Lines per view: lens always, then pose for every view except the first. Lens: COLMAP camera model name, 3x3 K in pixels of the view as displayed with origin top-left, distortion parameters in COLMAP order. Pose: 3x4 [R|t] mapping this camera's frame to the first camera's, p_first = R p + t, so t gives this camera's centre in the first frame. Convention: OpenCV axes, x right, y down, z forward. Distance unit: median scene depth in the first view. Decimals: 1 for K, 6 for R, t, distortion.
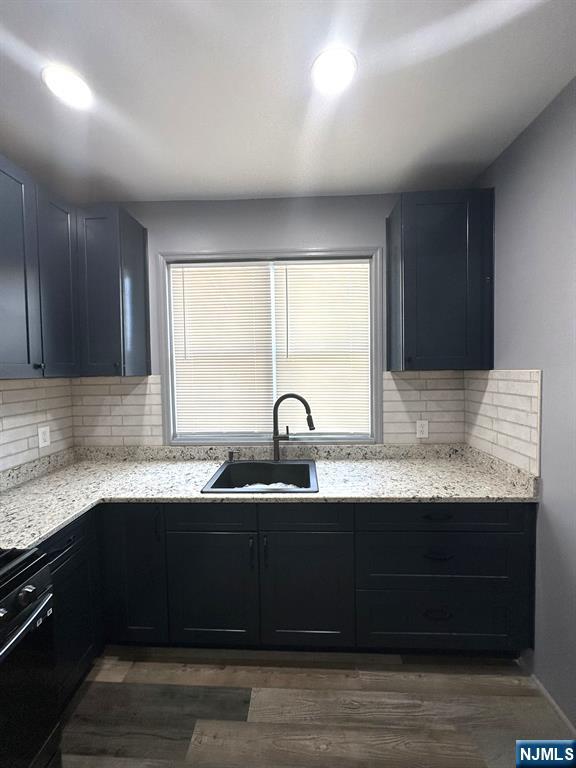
lens RADIAL K [[309.7, 0, 288.0], [0, 309.7, 382.9], [0, 0, 1]] dist [0.003336, 0.000093]
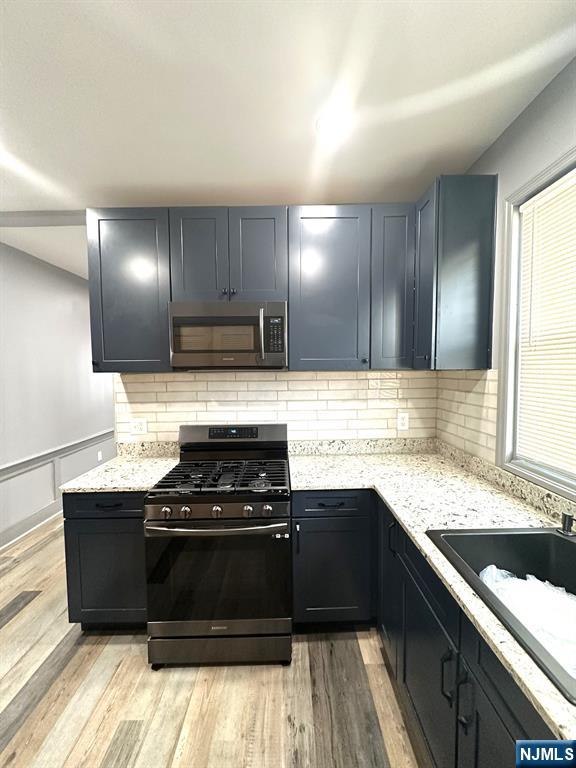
lens RADIAL K [[309.7, 0, 288.1], [0, 309.7, 383.6], [0, 0, 1]] dist [0.003336, 0.000093]
pose [[0.041356, 0.060086, -0.997336, 0.305042], [-0.031603, 0.997769, 0.058801, -0.018553], [0.998645, 0.029087, 0.043163, 0.473618]]
